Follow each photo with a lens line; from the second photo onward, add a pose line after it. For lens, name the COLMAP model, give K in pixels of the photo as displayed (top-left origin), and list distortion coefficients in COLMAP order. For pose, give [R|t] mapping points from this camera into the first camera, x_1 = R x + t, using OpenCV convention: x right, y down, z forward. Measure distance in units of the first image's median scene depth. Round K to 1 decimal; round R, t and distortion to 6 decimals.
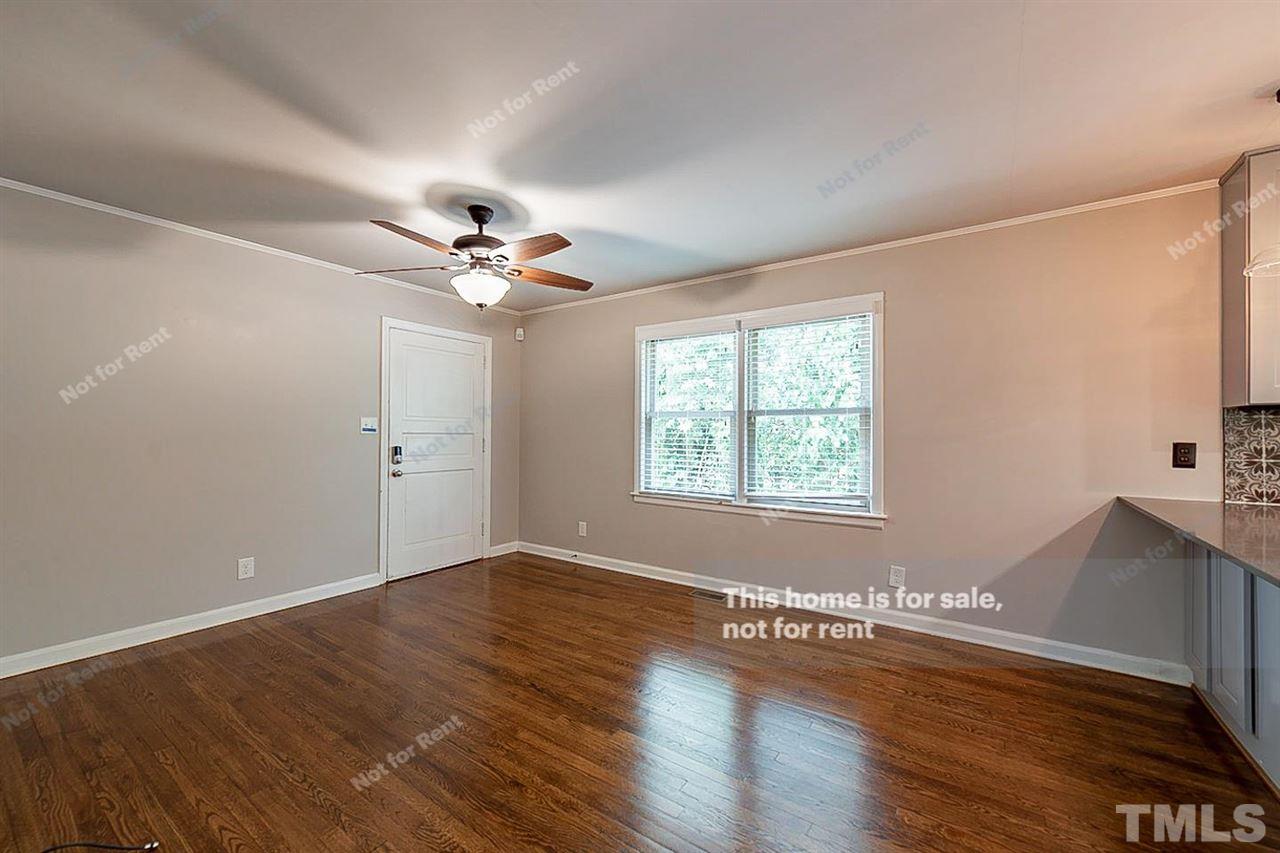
lens RADIAL K [[505.0, 0, 642.2], [0, 505.0, 426.2], [0, 0, 1]] dist [-0.003261, -0.000114]
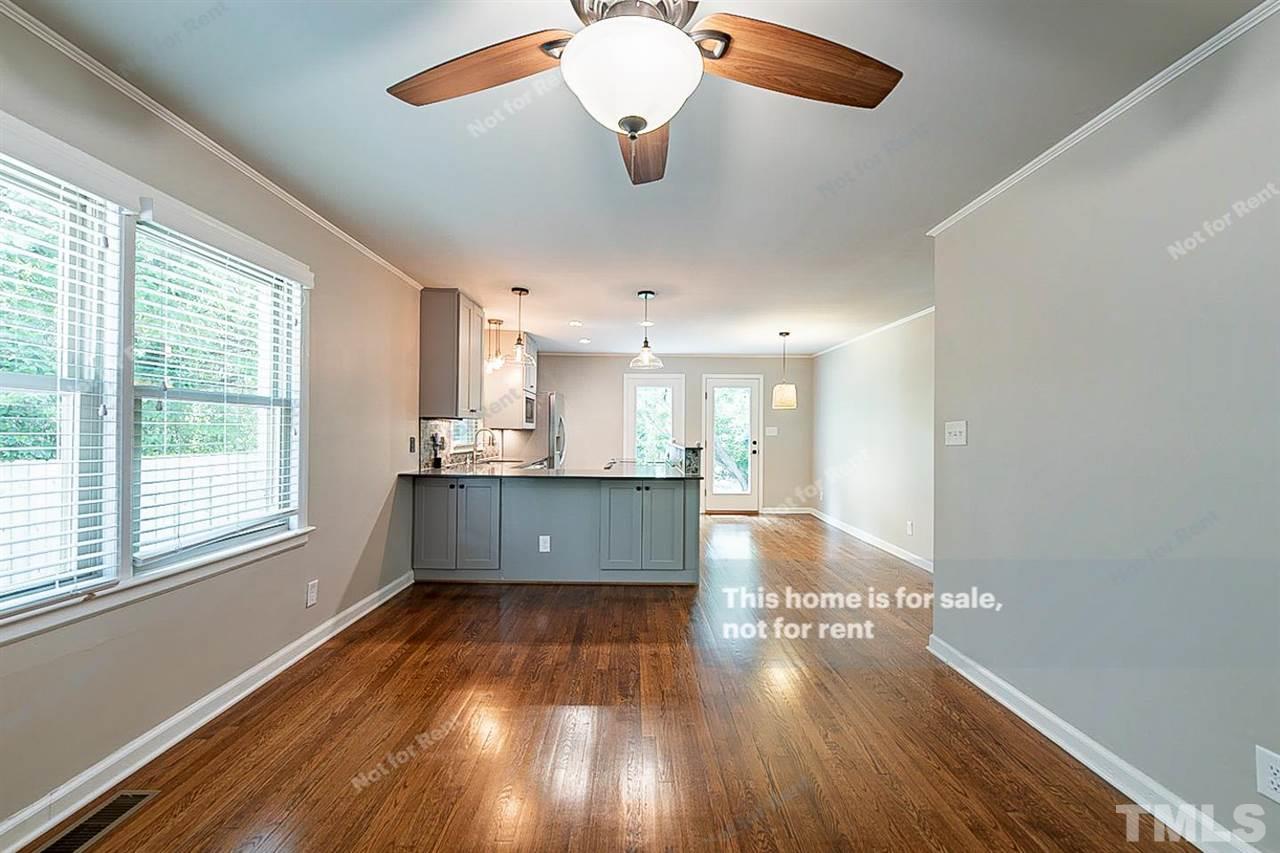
lens RADIAL K [[505.0, 0, 635.7], [0, 505.0, 427.5], [0, 0, 1]] dist [-0.003261, -0.000114]
pose [[-0.578400, 0.001259, 0.815752, -0.730098], [-0.018227, 0.999729, -0.014466, 0.010057], [-0.815549, -0.023236, -0.578221, 1.389811]]
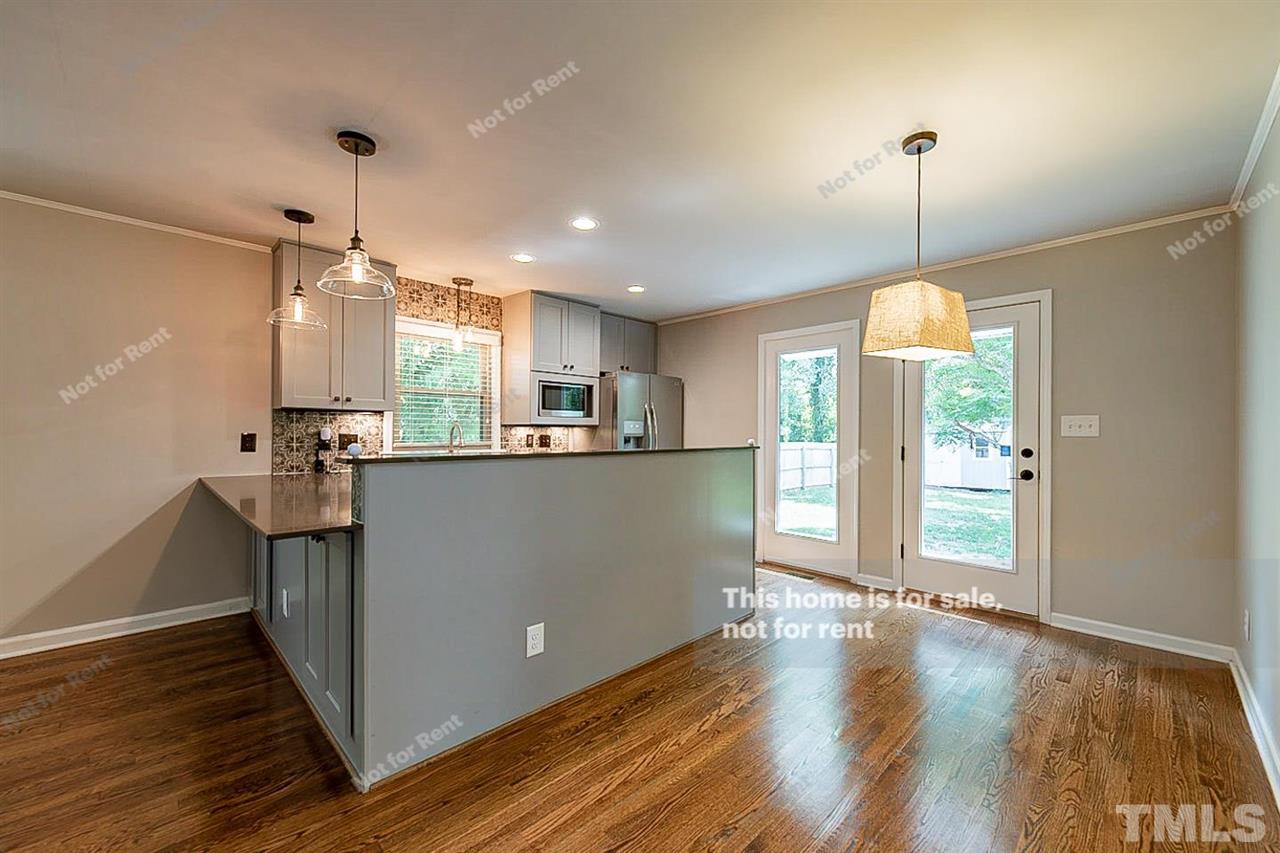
lens RADIAL K [[505.0, 0, 646.7], [0, 505.0, 432.0], [0, 0, 1]] dist [-0.003261, -0.000114]
pose [[0.174029, -0.002264, 0.984738, -0.071448], [-0.018997, 0.999804, 0.005656, 0.001327], [-0.984557, -0.019691, 0.173951, -0.292849]]
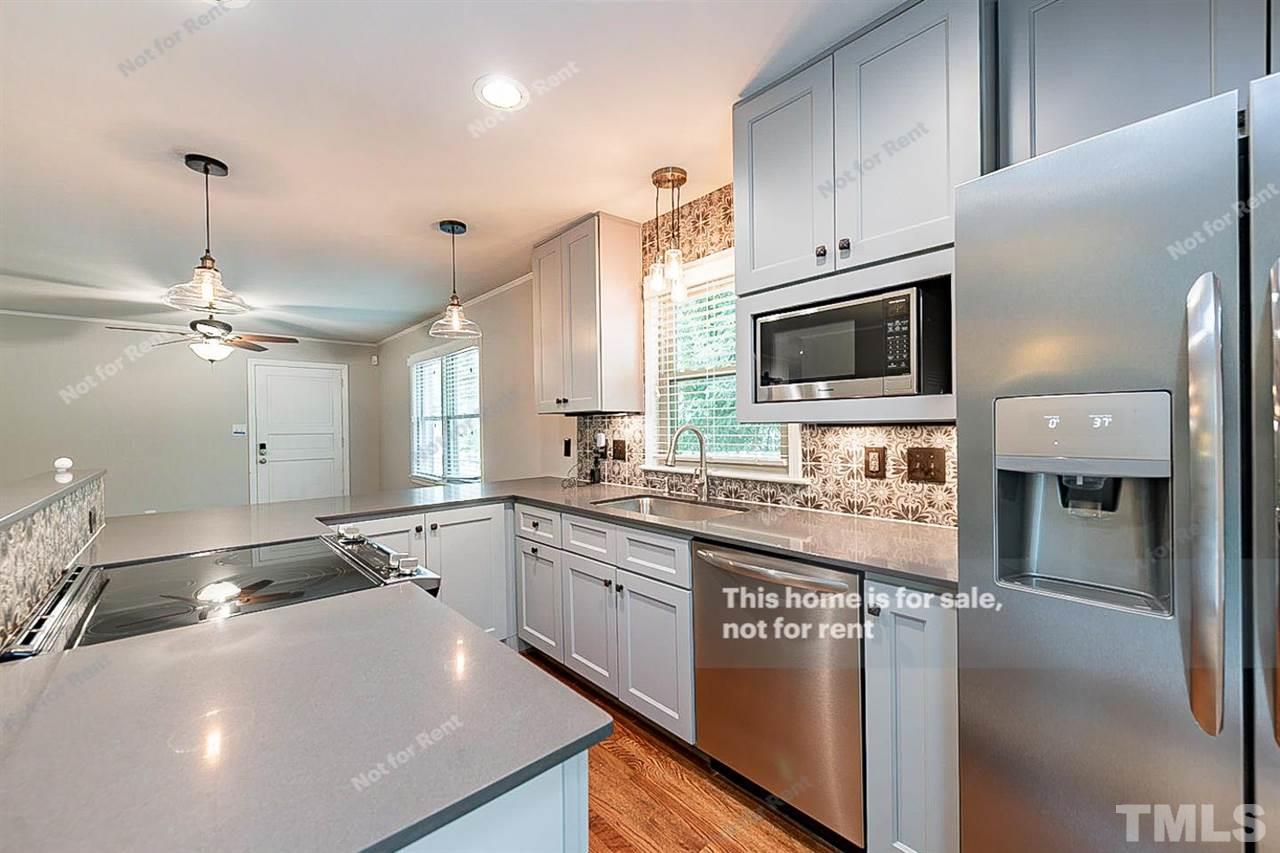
lens RADIAL K [[505.0, 0, 637.4], [0, 505.0, 425.4], [0, 0, 1]] dist [-0.003261, -0.000114]
pose [[0.972232, -0.015429, -0.233508, 1.622417], [0.018648, 0.999759, 0.011585, -0.018018], [0.233273, -0.015617, 0.972286, -0.346239]]
